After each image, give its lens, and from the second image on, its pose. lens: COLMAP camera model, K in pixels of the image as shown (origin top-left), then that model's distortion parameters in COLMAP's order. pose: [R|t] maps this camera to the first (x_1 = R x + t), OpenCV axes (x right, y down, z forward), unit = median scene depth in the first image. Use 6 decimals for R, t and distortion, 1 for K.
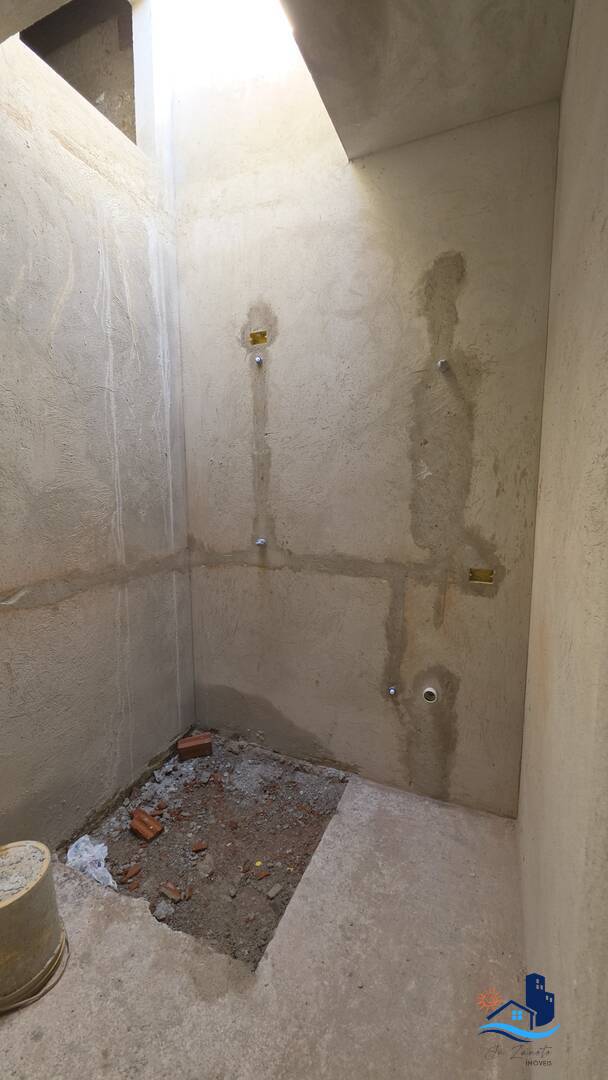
lens RADIAL K [[429.3, 0, 303.3], [0, 429.3, 538.8], [0, 0, 1]] dist [0.006593, -0.001002]
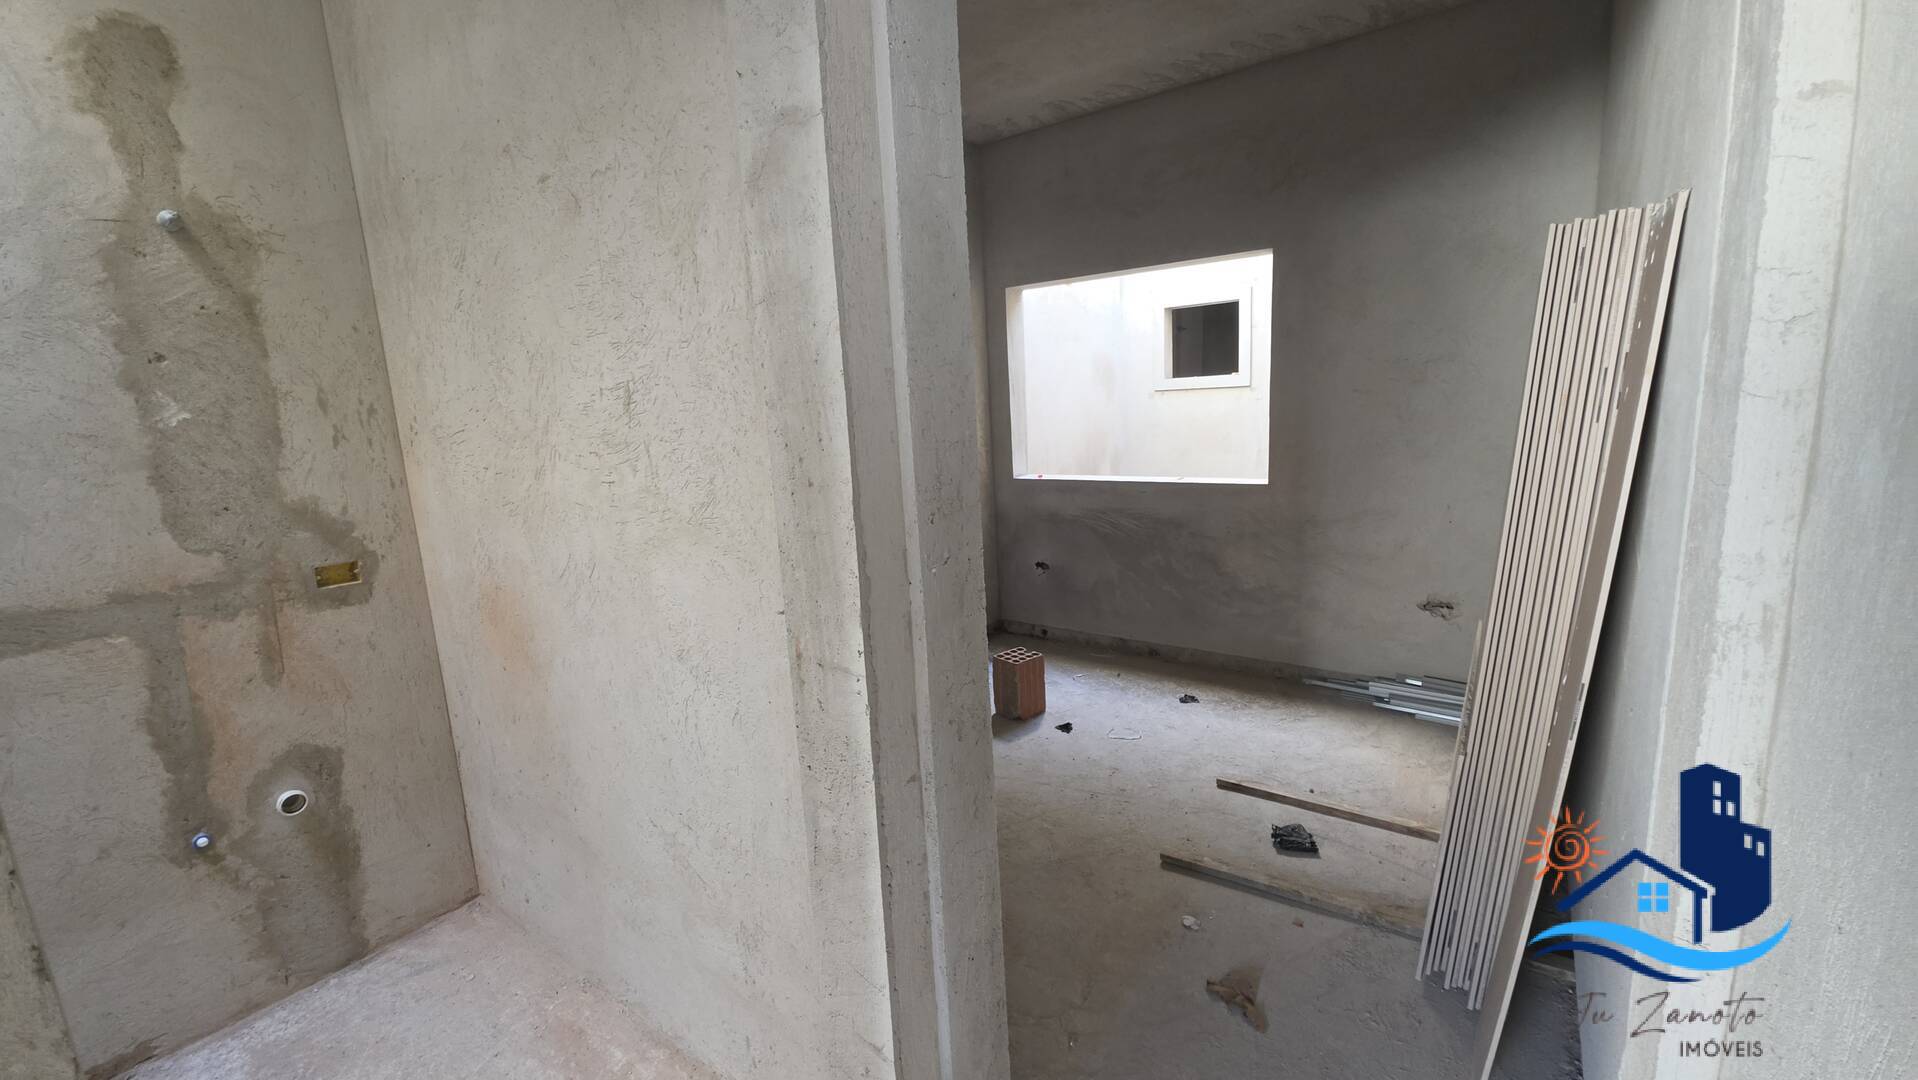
lens RADIAL K [[762.3, 0, 957.9], [0, 762.3, 529.6], [0, 0, 1]] dist [0.006593, -0.001002]
pose [[0.221900, -0.180122, 0.958288, -0.442608], [0.173039, 0.974465, 0.143094, 0.018530], [-0.959592, 0.134069, 0.247402, -0.157054]]
